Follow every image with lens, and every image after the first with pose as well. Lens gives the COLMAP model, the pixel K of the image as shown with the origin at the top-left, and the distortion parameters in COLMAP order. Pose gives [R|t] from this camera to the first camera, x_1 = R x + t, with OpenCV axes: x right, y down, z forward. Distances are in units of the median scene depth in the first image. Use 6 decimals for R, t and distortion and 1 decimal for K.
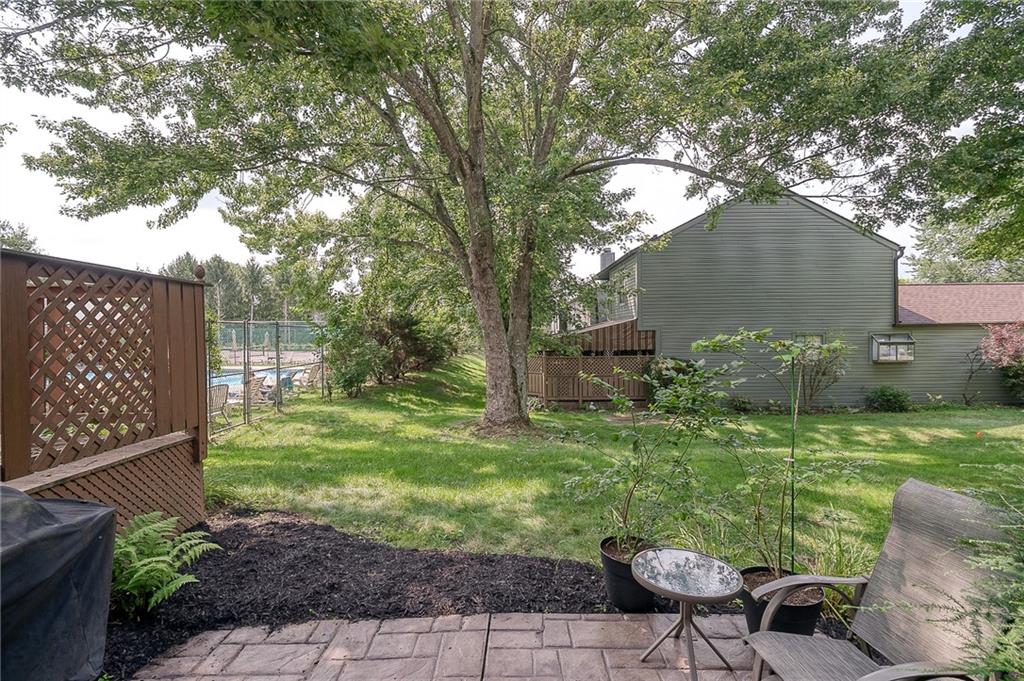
lens RADIAL K [[478.5, 0, 512.0], [0, 478.5, 340.5], [0, 0, 1]] dist [0.002017, 0.000179]
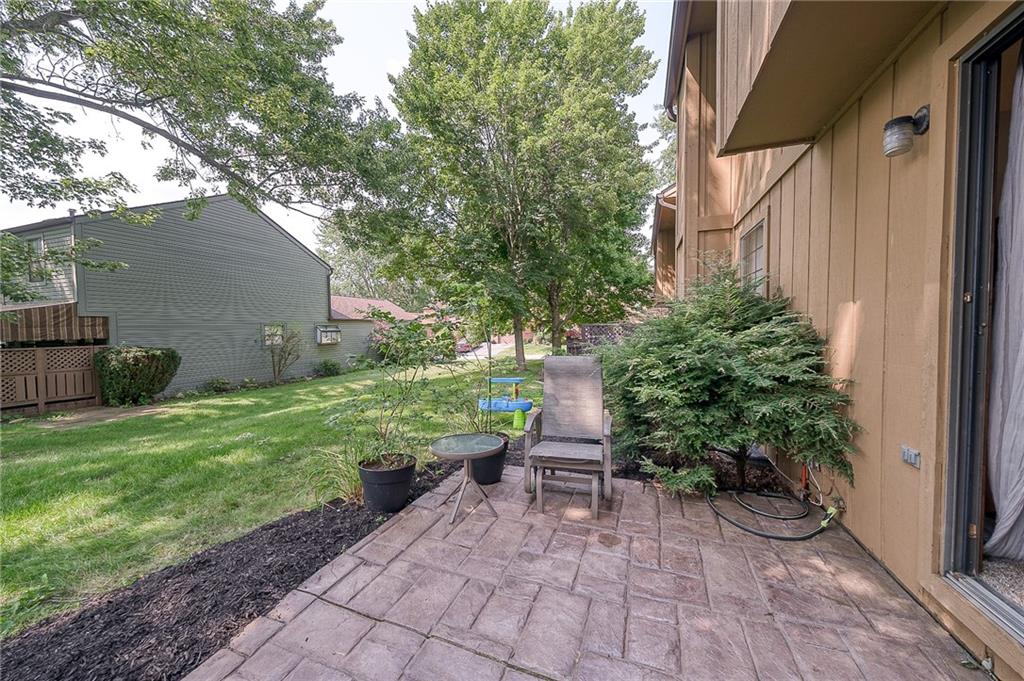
lens RADIAL K [[364.7, 0, 512.0], [0, 364.7, 340.5], [0, 0, 1]] dist [0.000108, -0.000097]
pose [[0.343372, -0.023776, 0.938898, -0.105248], [0.016031, 0.999682, 0.019453, 0.028684], [-0.939063, 0.008372, 0.343644, 0.090692]]
